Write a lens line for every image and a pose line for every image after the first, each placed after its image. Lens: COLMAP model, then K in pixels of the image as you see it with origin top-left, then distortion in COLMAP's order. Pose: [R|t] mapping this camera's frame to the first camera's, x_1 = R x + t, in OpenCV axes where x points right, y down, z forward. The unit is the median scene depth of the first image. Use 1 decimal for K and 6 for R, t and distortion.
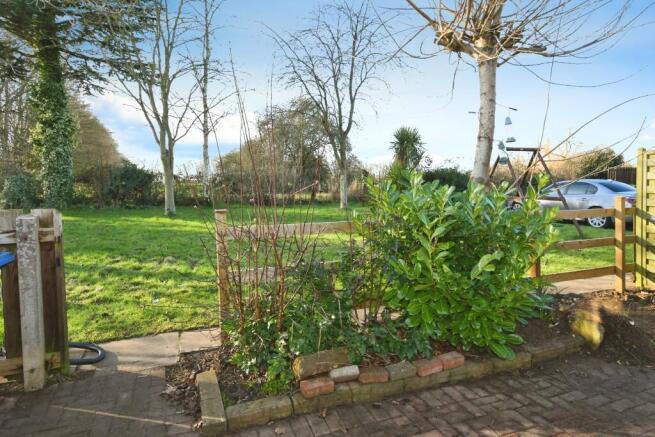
lens RADIAL K [[380.7, 0, 328.7], [0, 380.7, 206.9], [0, 0, 1]] dist [-0.006943, -0.001430]
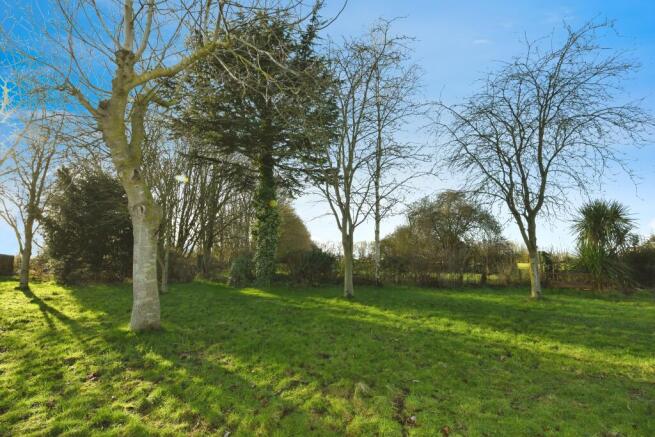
lens RADIAL K [[280.3, 0, 327.5], [0, 280.3, 218.5], [0, 0, 1]] dist [-0.001705, -0.000189]
pose [[0.903216, -0.057820, -0.425274, -0.119298], [-0.033354, 0.978430, -0.203867, -0.028184], [0.427889, 0.198320, 0.881805, 0.231954]]
